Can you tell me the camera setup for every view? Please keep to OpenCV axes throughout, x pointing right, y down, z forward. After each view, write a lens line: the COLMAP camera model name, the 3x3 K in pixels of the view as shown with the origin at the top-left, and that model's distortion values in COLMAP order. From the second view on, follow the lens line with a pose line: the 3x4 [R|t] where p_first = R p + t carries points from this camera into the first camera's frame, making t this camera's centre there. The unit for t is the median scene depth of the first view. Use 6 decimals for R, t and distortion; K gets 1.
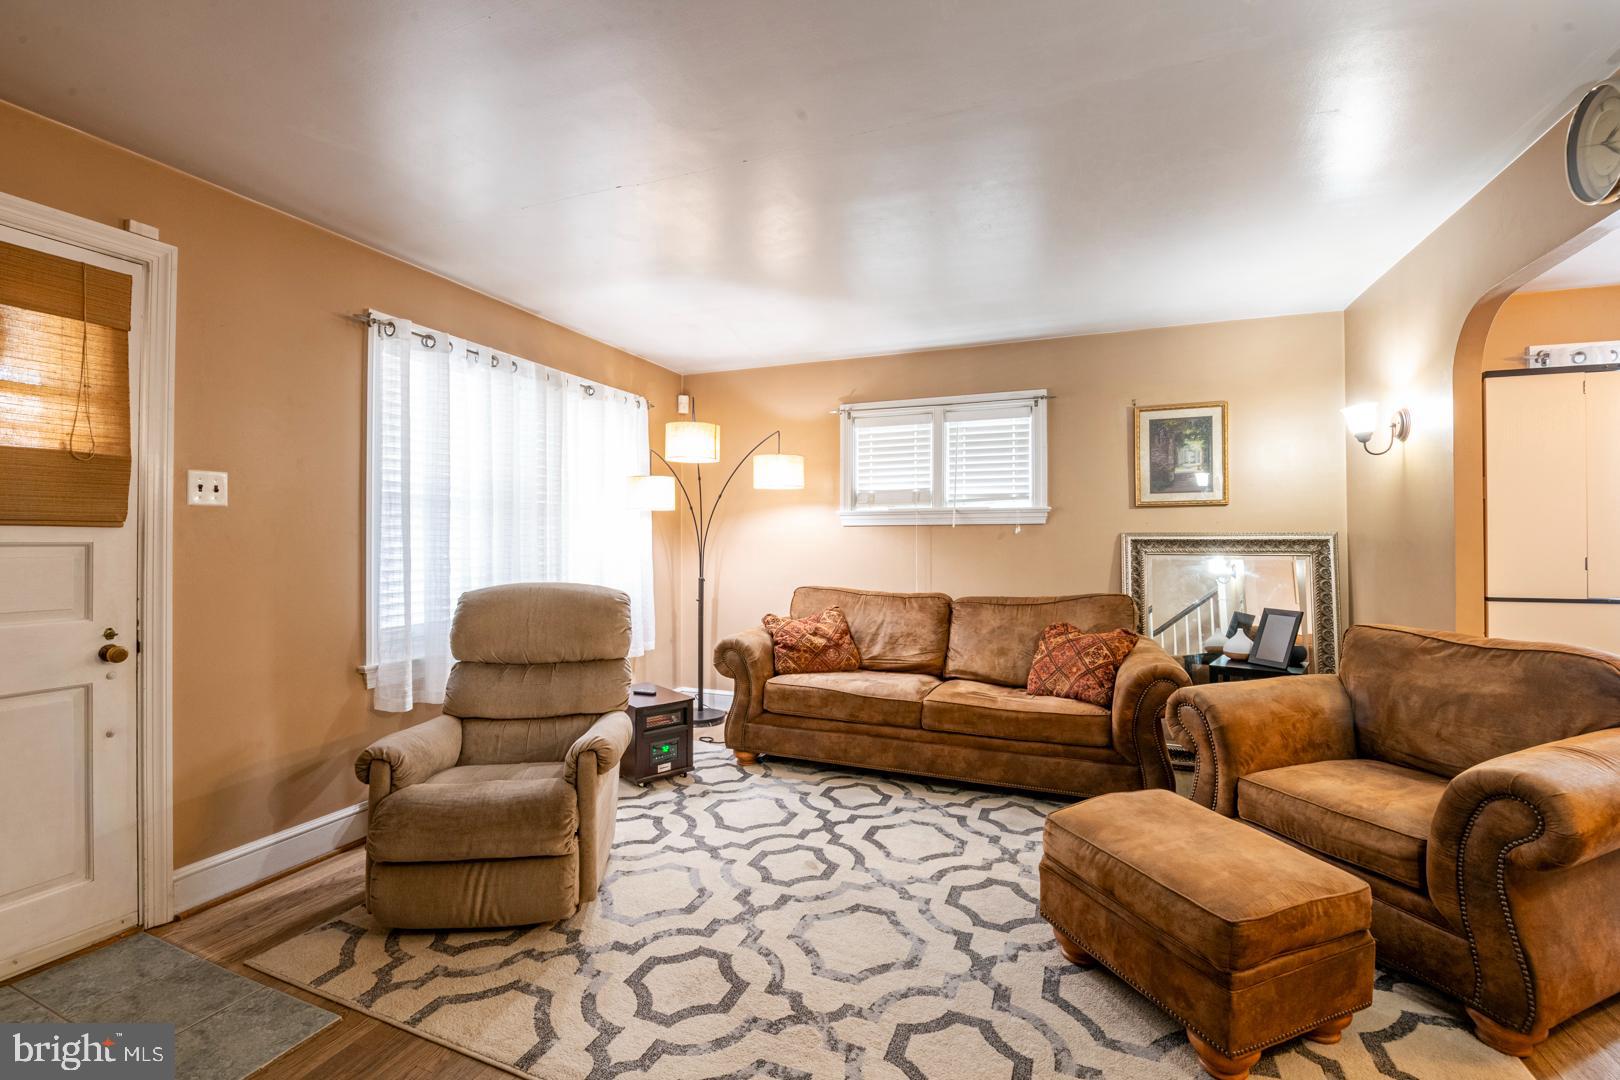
lens RADIAL K [[708.6, 0, 810.4], [0, 708.6, 532.4], [0, 0, 1]] dist [-0.015842, -0.000338]
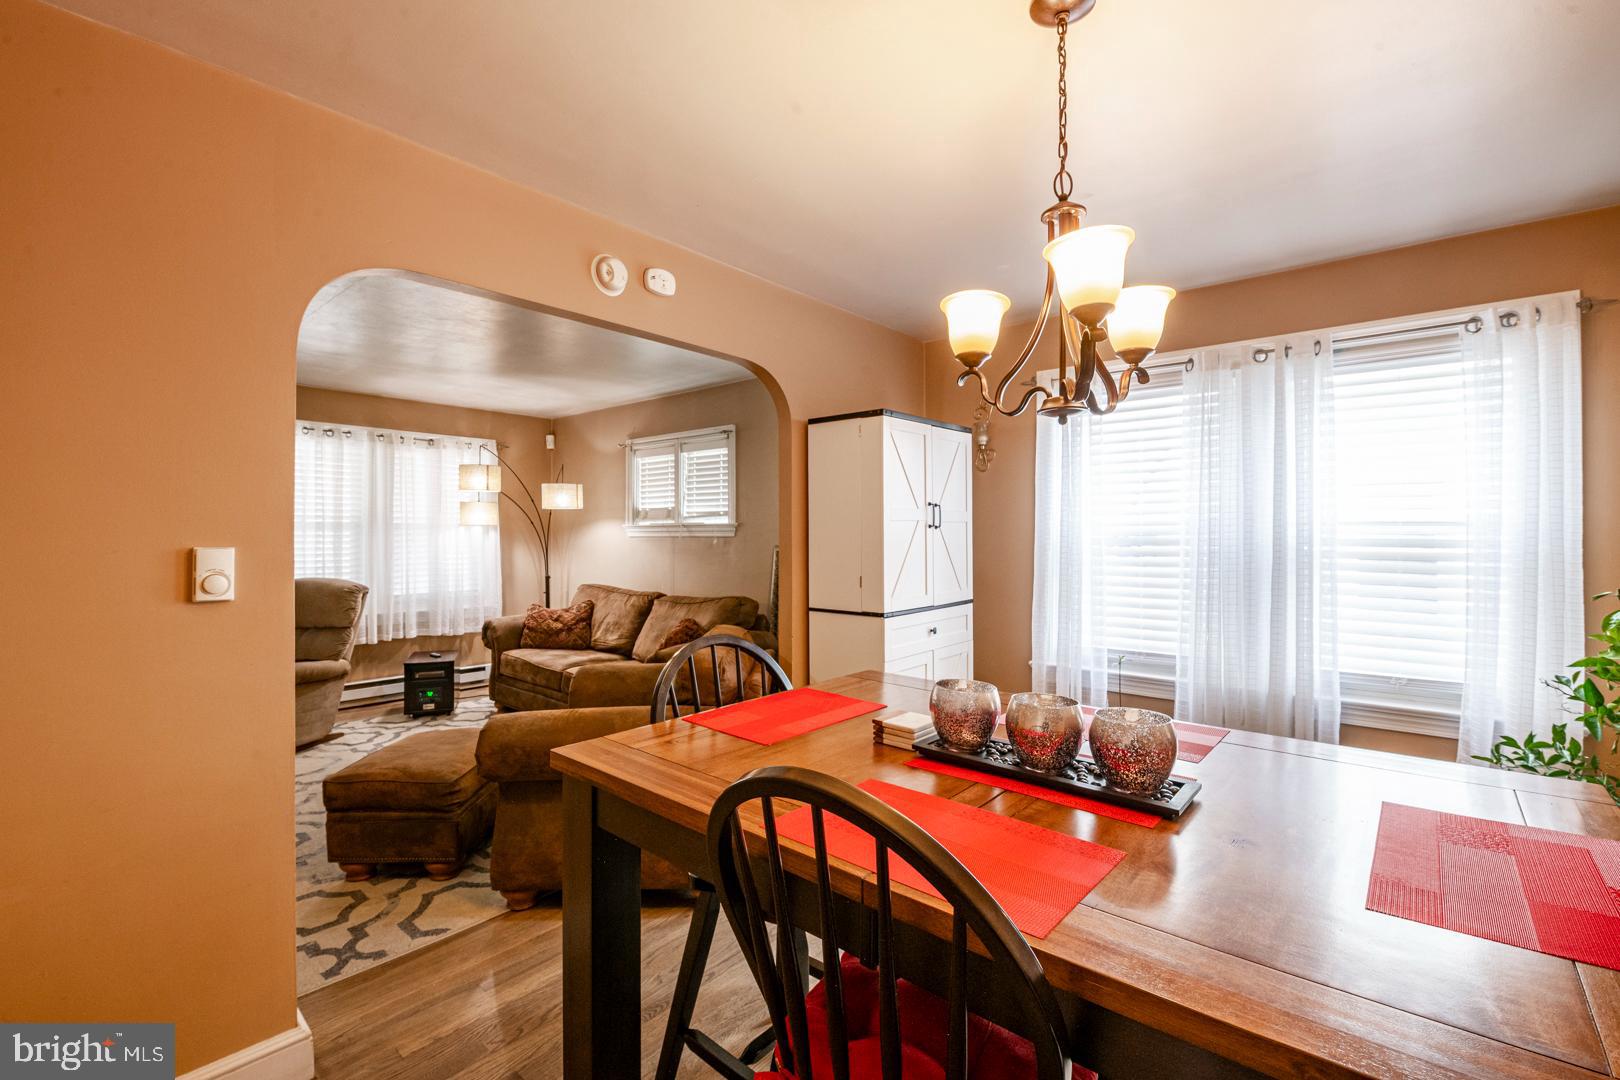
lens RADIAL K [[705.9, 0, 794.6], [0, 705.9, 530.3], [0, 0, 1]] dist [-0.009244, -0.000949]
pose [[0.943942, -0.000383, -0.330111, 1.231996], [0.001573, 0.999993, 0.003337, -0.040349], [0.330108, -0.003669, 0.943936, -0.140725]]
